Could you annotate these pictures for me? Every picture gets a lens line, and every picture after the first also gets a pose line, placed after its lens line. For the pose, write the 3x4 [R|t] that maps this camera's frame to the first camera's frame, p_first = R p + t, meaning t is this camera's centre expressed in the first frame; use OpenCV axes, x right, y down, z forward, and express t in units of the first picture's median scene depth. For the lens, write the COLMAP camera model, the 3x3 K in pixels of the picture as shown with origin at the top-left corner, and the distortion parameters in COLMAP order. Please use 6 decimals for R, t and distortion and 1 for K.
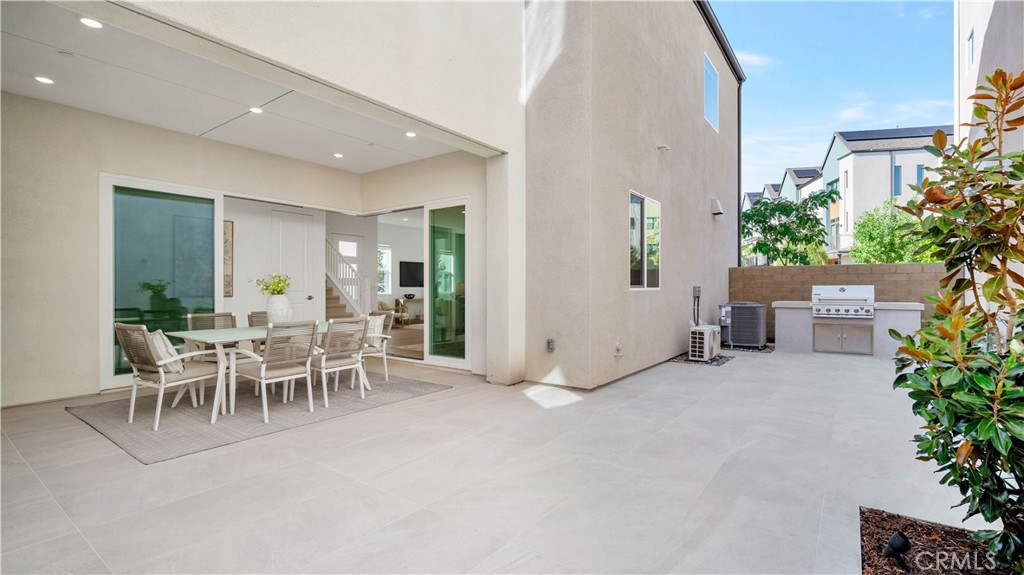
lens RADIAL K [[466.5, 0, 517.2], [0, 466.5, 287.9], [0, 0, 1]] dist [-0.004394, 0.000104]
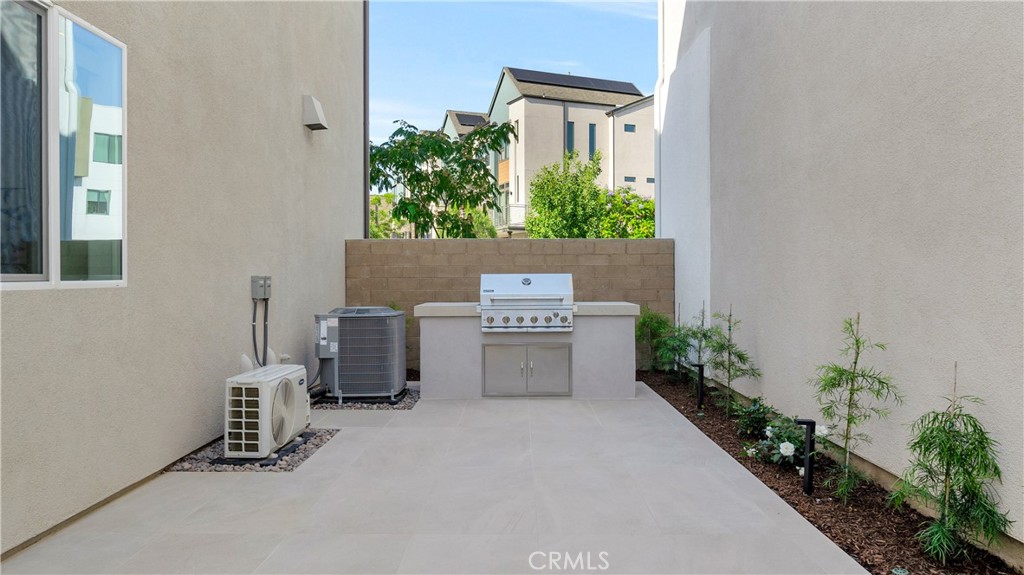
lens RADIAL K [[466.5, 0, 513.3], [0, 466.5, 279.6], [0, 0, 1]] dist [-0.004394, 0.000104]
pose [[0.799931, -0.008942, 0.600026, 0.302542], [0.002900, 0.999935, 0.011036, -0.004033], [-0.600085, -0.007088, 0.799905, 0.485929]]
